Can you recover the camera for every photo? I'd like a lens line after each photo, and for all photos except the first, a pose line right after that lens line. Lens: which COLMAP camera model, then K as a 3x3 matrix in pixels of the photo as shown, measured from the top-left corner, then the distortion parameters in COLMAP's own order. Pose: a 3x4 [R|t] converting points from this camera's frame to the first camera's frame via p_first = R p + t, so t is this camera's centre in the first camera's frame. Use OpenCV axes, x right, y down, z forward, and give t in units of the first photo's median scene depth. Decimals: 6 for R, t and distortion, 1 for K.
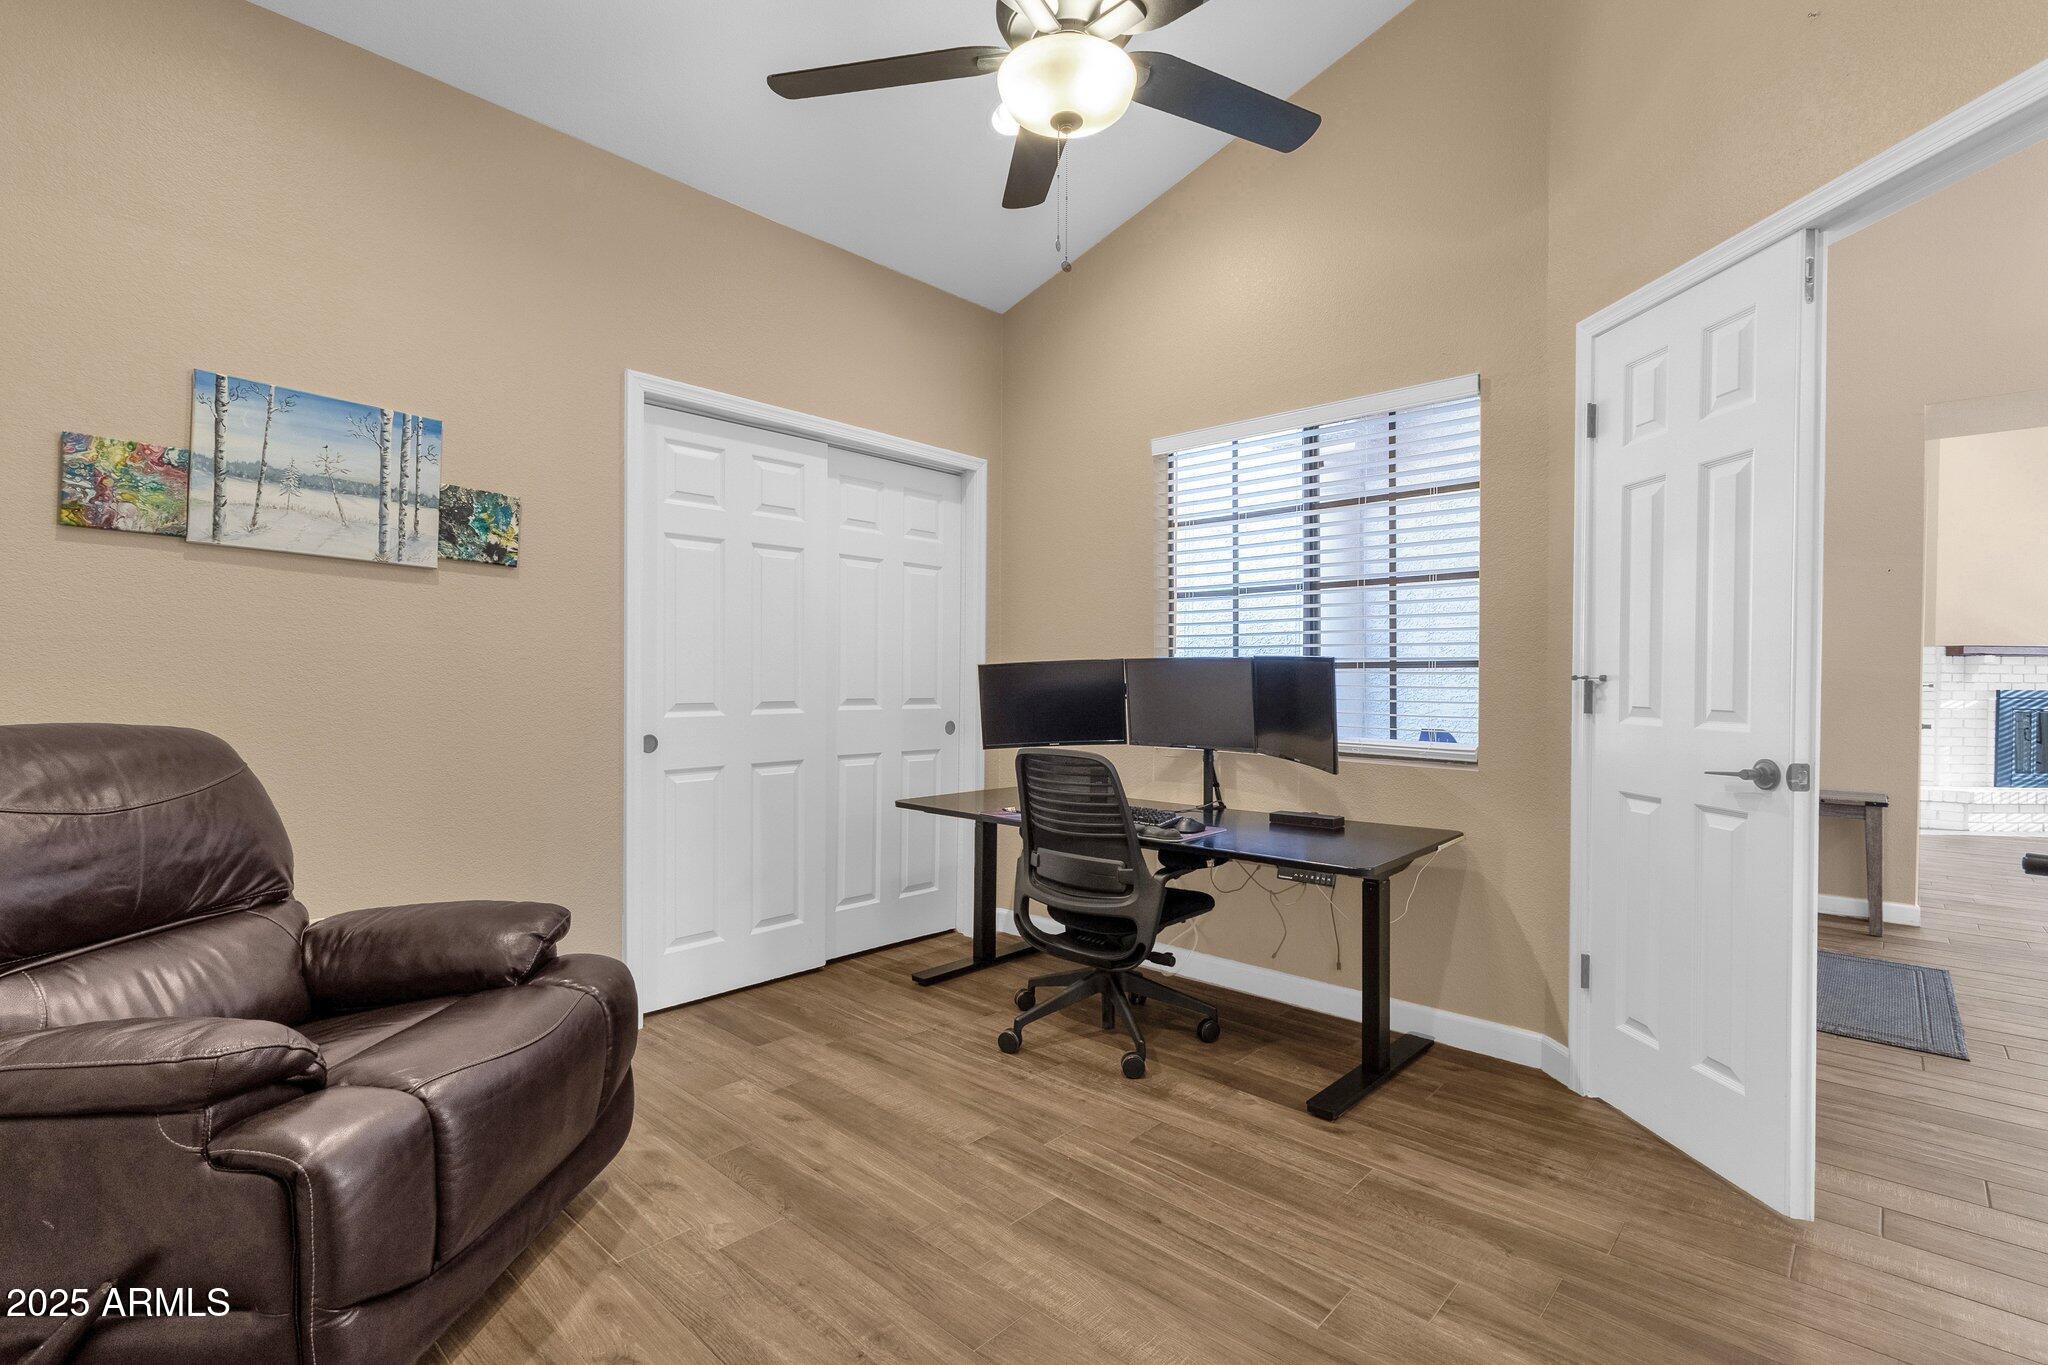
lens RADIAL K [[958.1, 0, 1019.1], [0, 958.1, 681.0], [0, 0, 1]] dist [-0.003356, 0.000486]
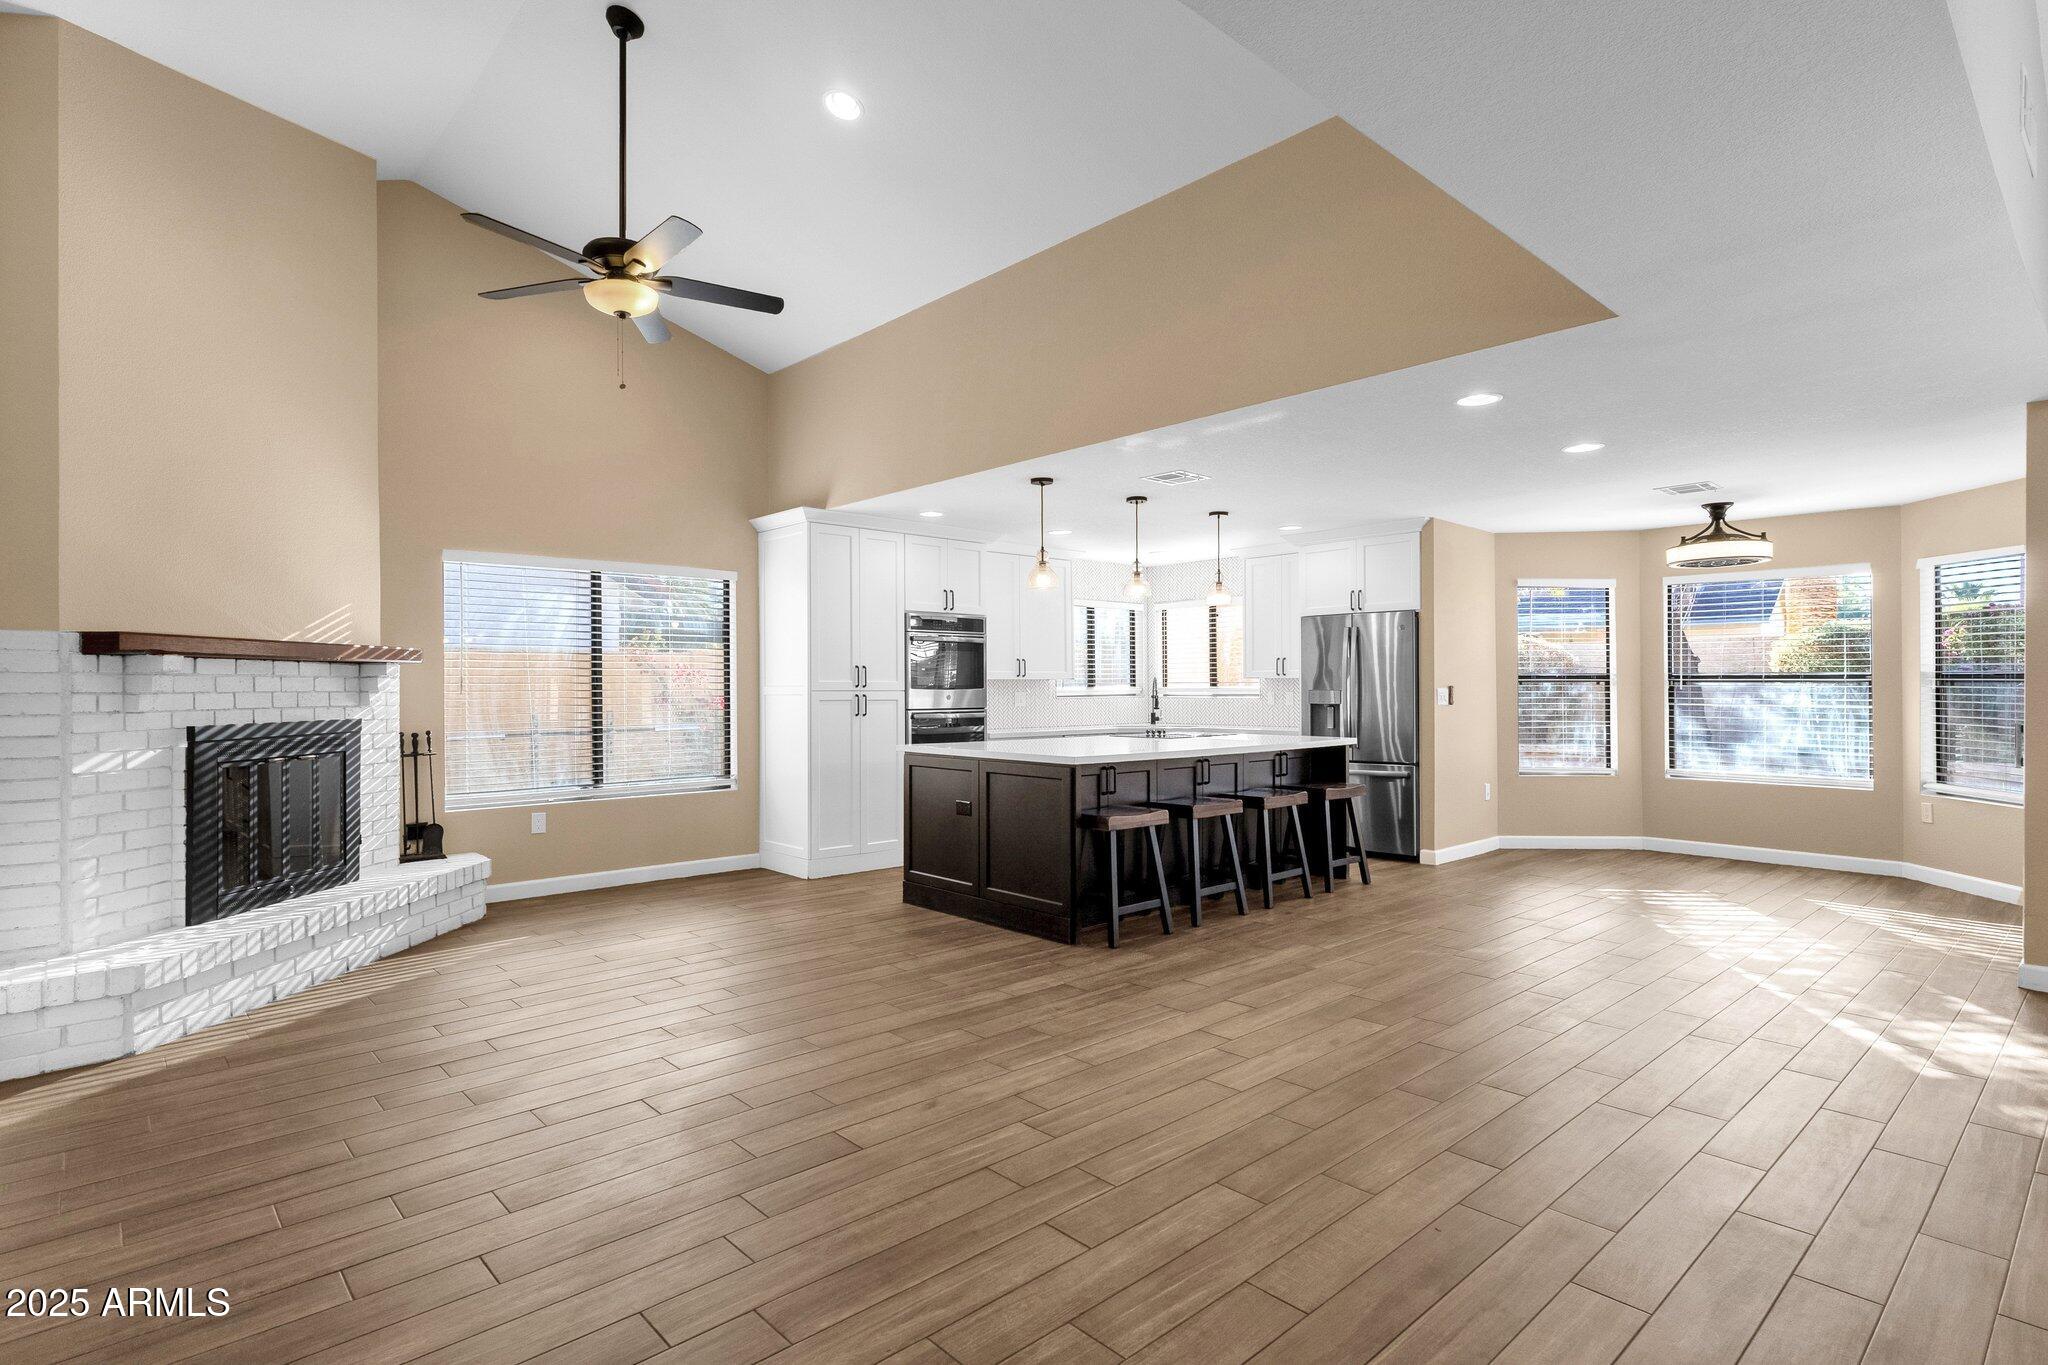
lens RADIAL K [[991.7, 0, 1016.4], [0, 991.7, 687.7], [0, 0, 1]] dist [-0.003527, -0.000365]
pose [[0.077058, -0.004339, 0.997017, 0.547004], [0.012750, 0.999913, 0.003366, -0.006945], [-0.996945, 0.012452, 0.077106, 0.533839]]
